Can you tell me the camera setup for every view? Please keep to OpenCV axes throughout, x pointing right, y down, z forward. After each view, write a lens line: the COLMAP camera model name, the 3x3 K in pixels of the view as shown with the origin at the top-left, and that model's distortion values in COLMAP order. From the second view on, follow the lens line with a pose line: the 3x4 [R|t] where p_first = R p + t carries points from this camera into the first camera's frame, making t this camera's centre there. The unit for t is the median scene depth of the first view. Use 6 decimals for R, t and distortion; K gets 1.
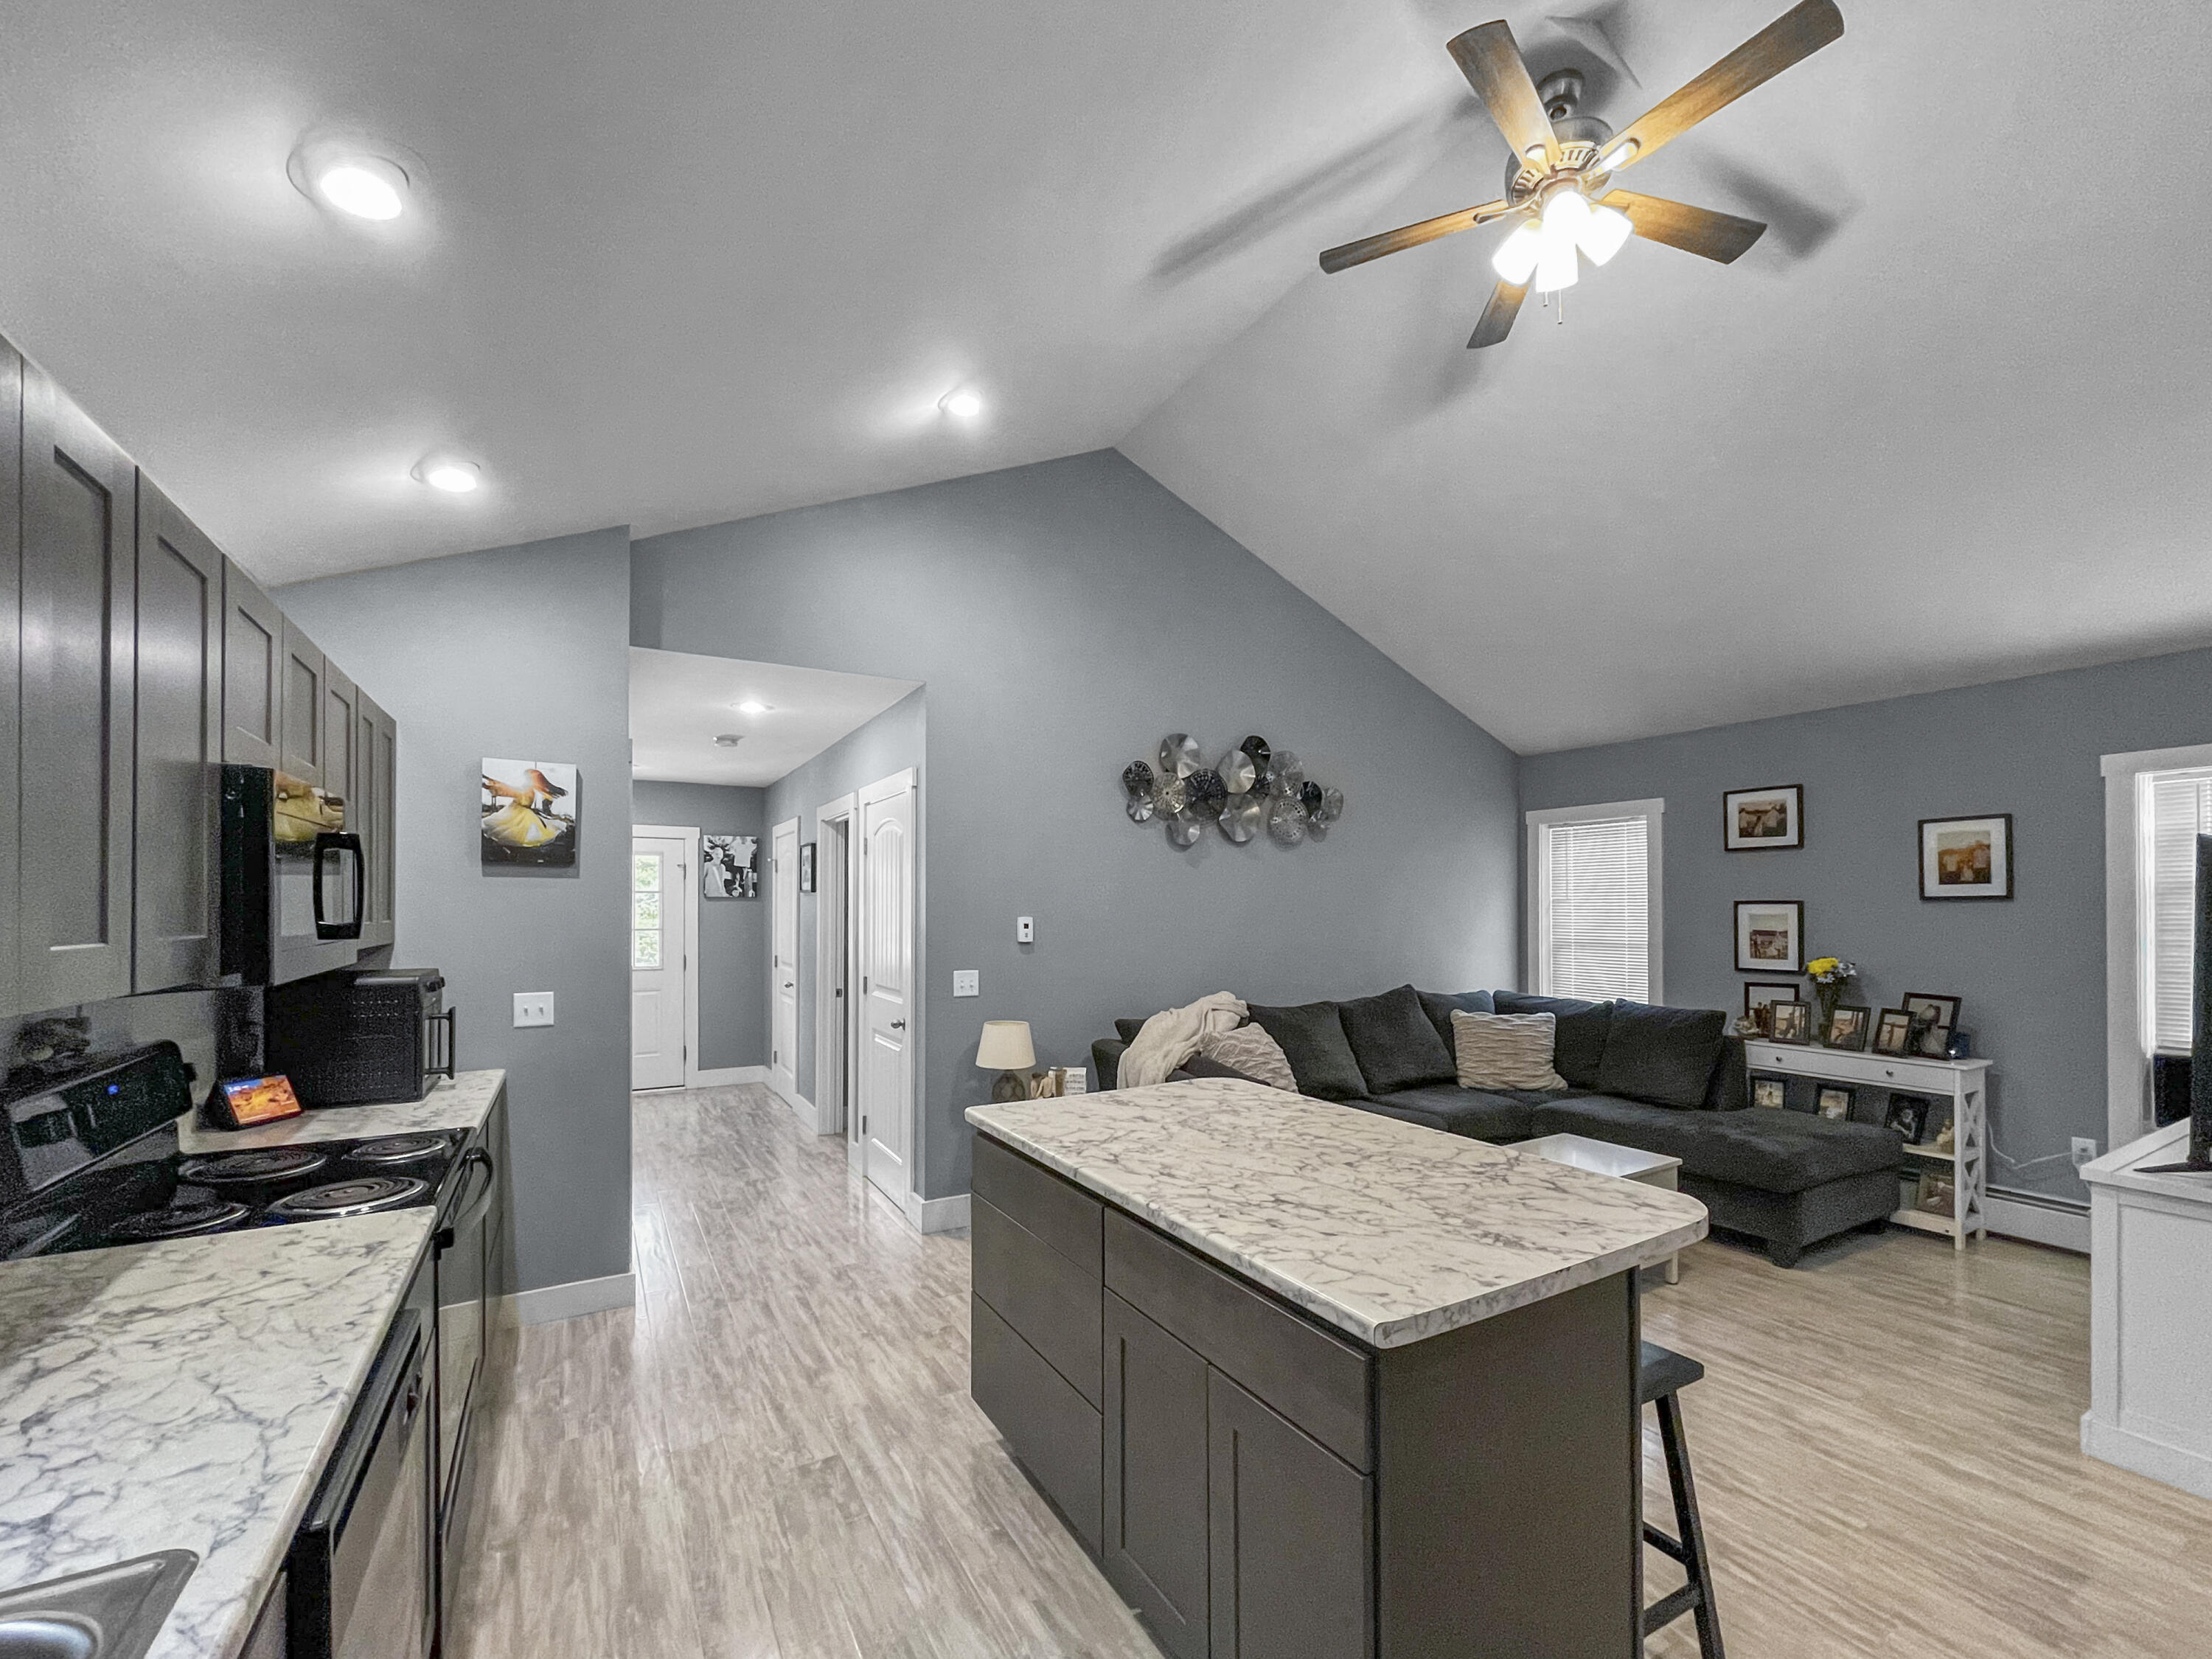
lens RADIAL K [[929.5, 0, 1117.3], [0, 929.5, 904.4], [0, 0, 1]] dist [-0.000803, -0.000056]
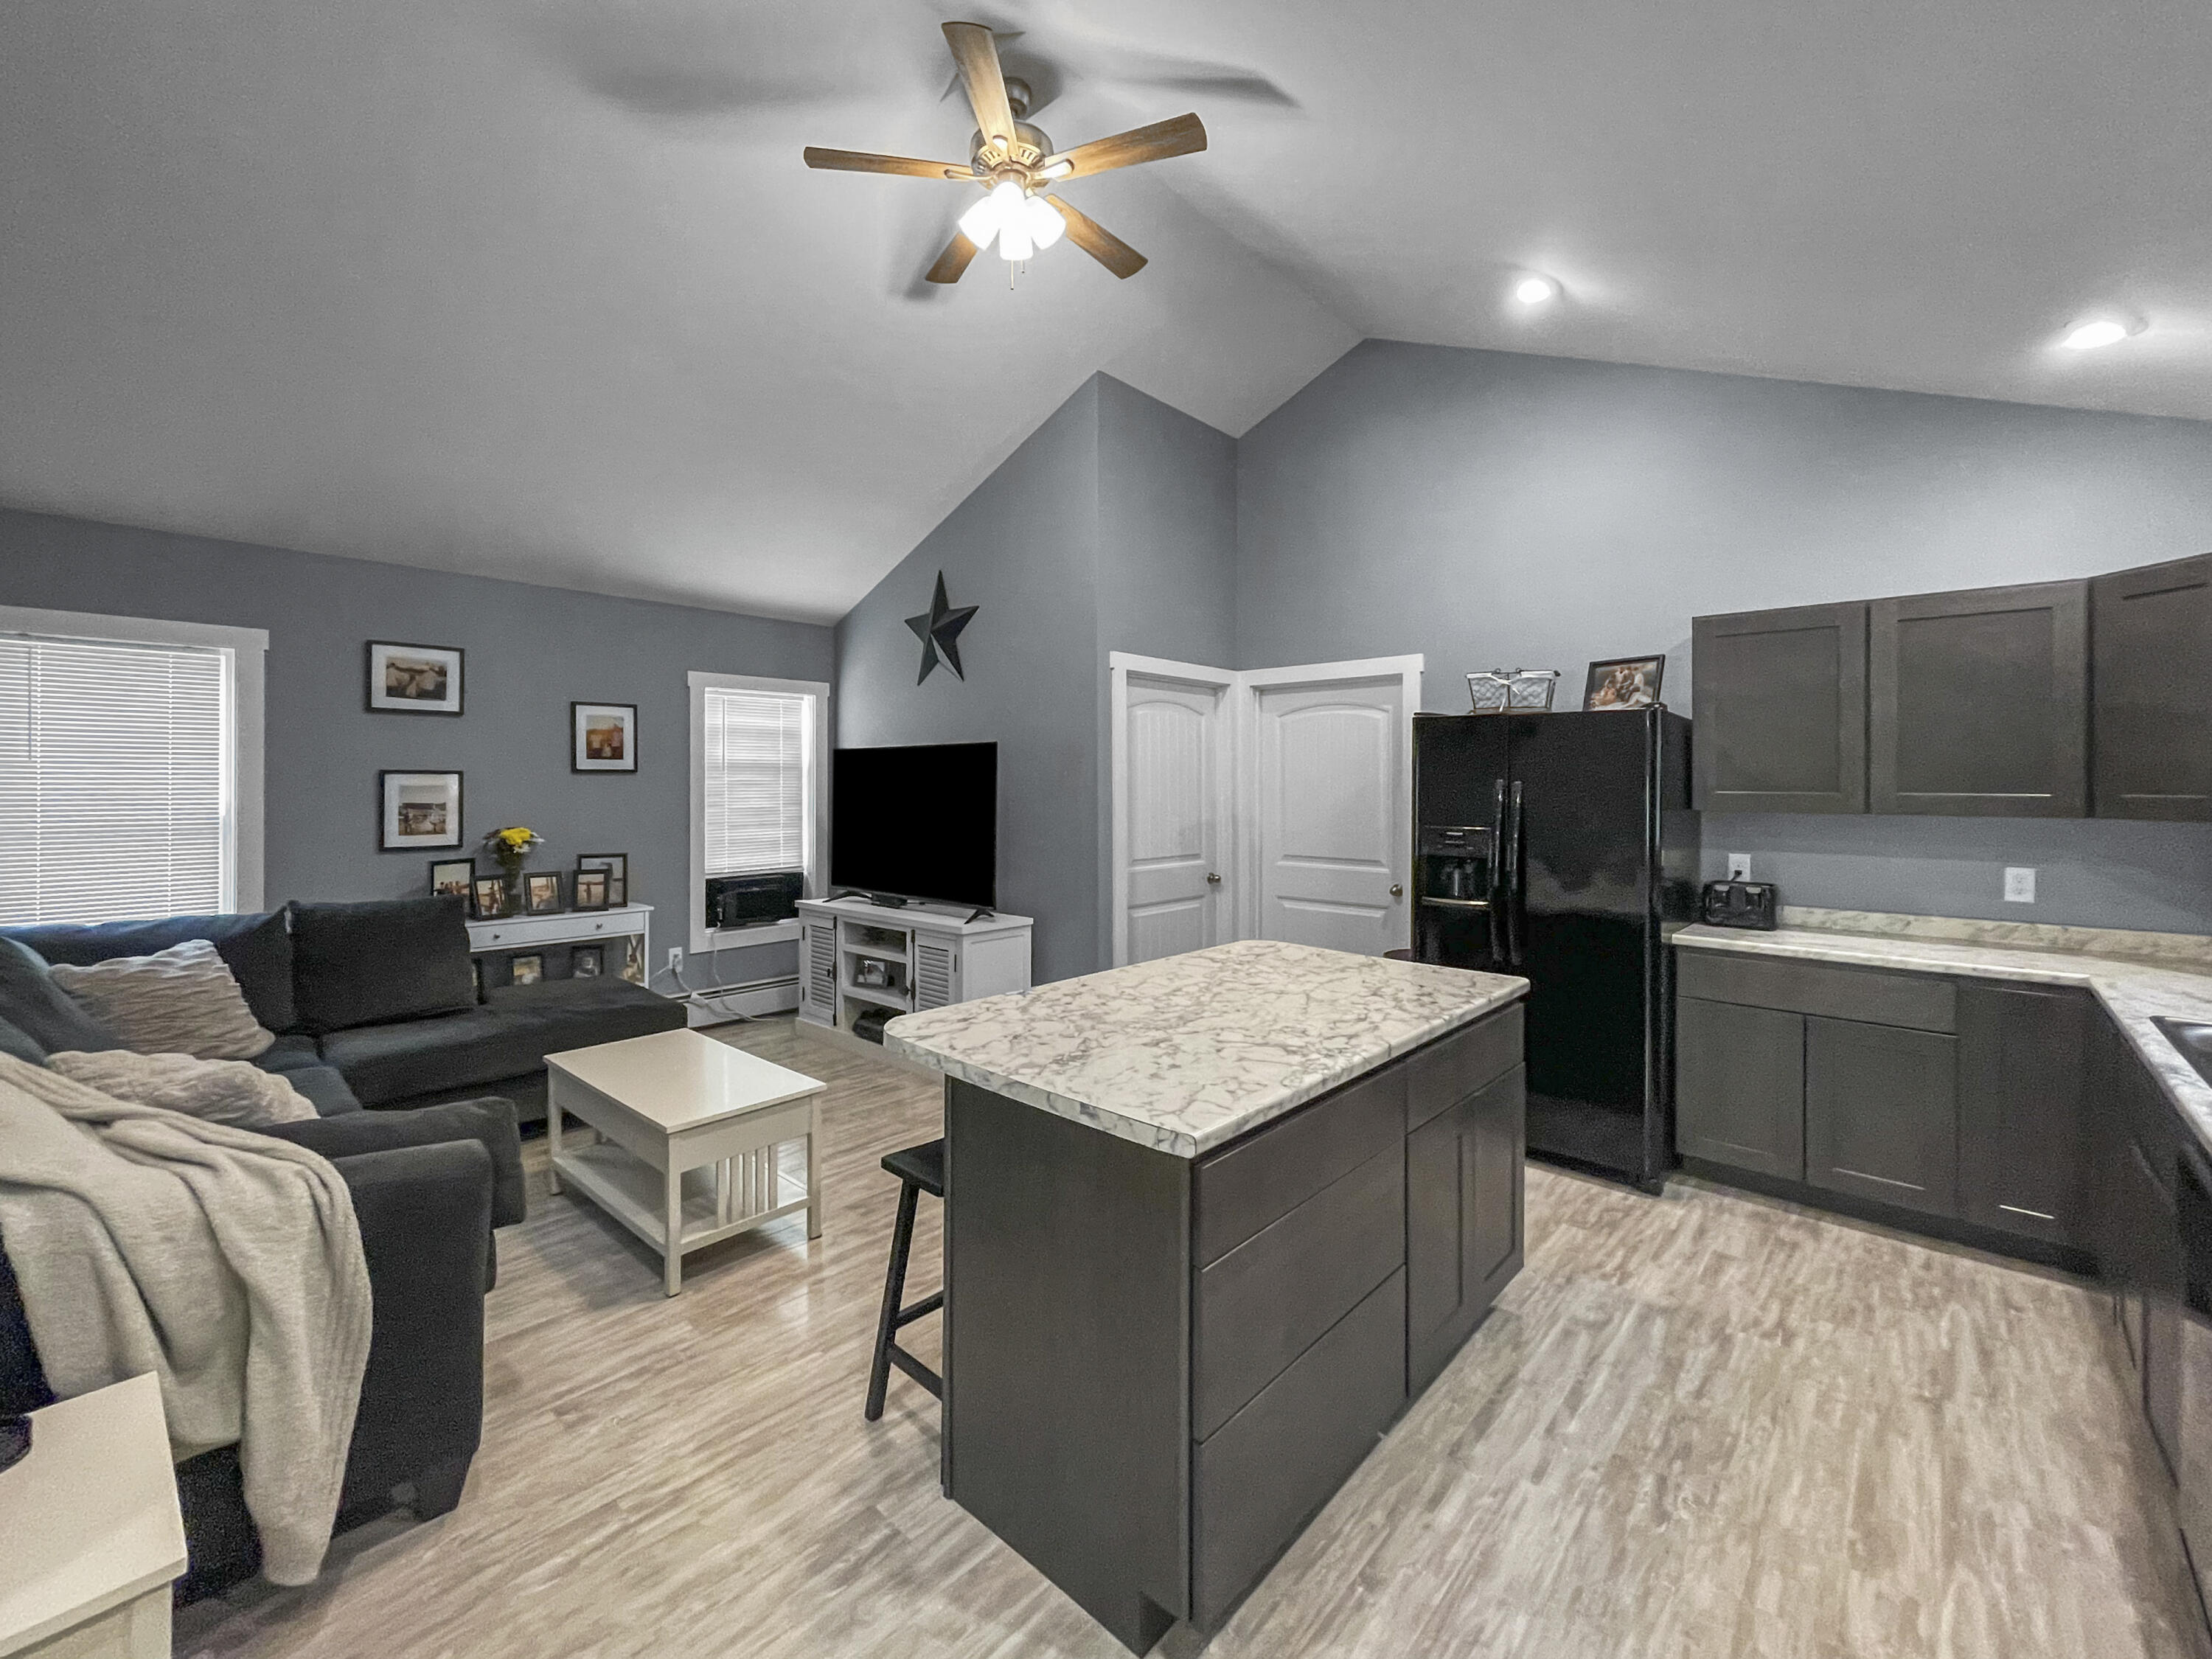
lens RADIAL K [[913.4, 0, 1106.9], [0, 913.4, 780.2], [0, 0, 1]] dist [-0.000809, -0.000159]
pose [[-0.300929, 0.000970, 0.953646, -0.378174], [-0.009035, 0.999952, -0.003868, 0.003462], [-0.953604, -0.009780, -0.300906, 0.688945]]
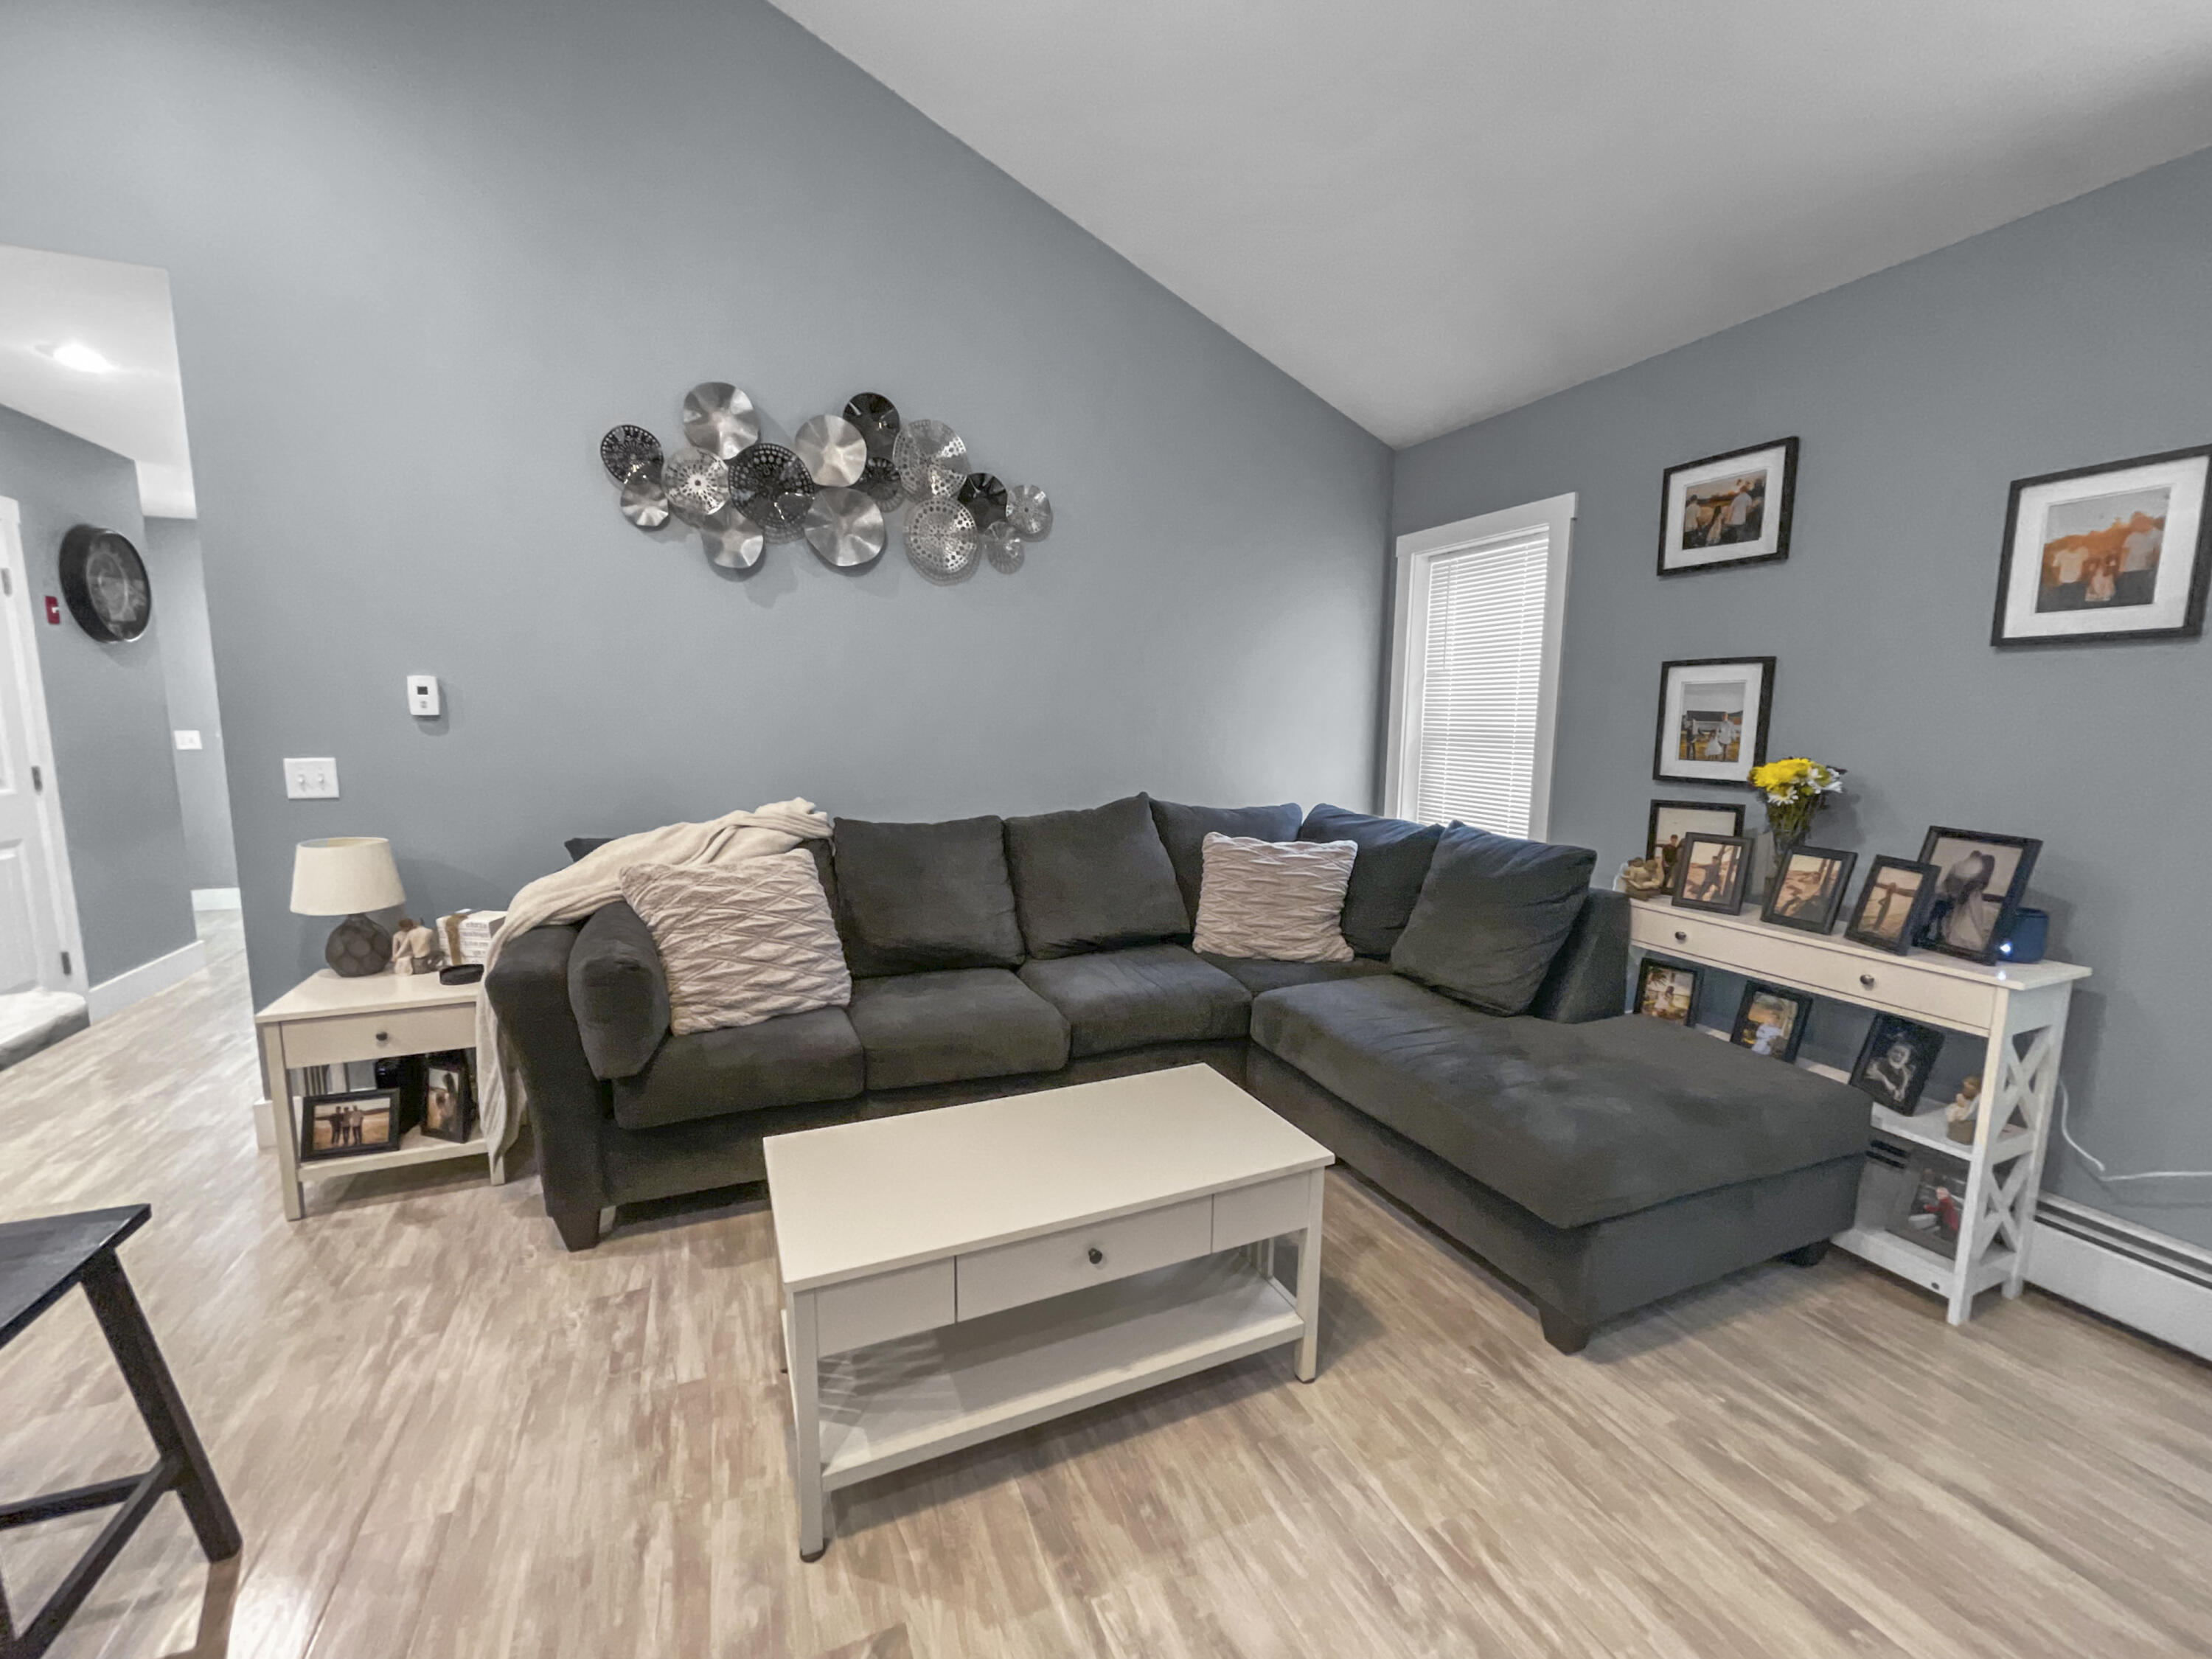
lens RADIAL K [[897.3, 0, 1100.2], [0, 897.3, 838.8], [0, 0, 1]] dist [-0.000519, -0.000314]
pose [[0.992444, 0.024486, -0.120234, 0.426927], [-0.006918, 0.989494, 0.144411, 0.031076], [0.122507, -0.142488, 0.982186, 0.428679]]
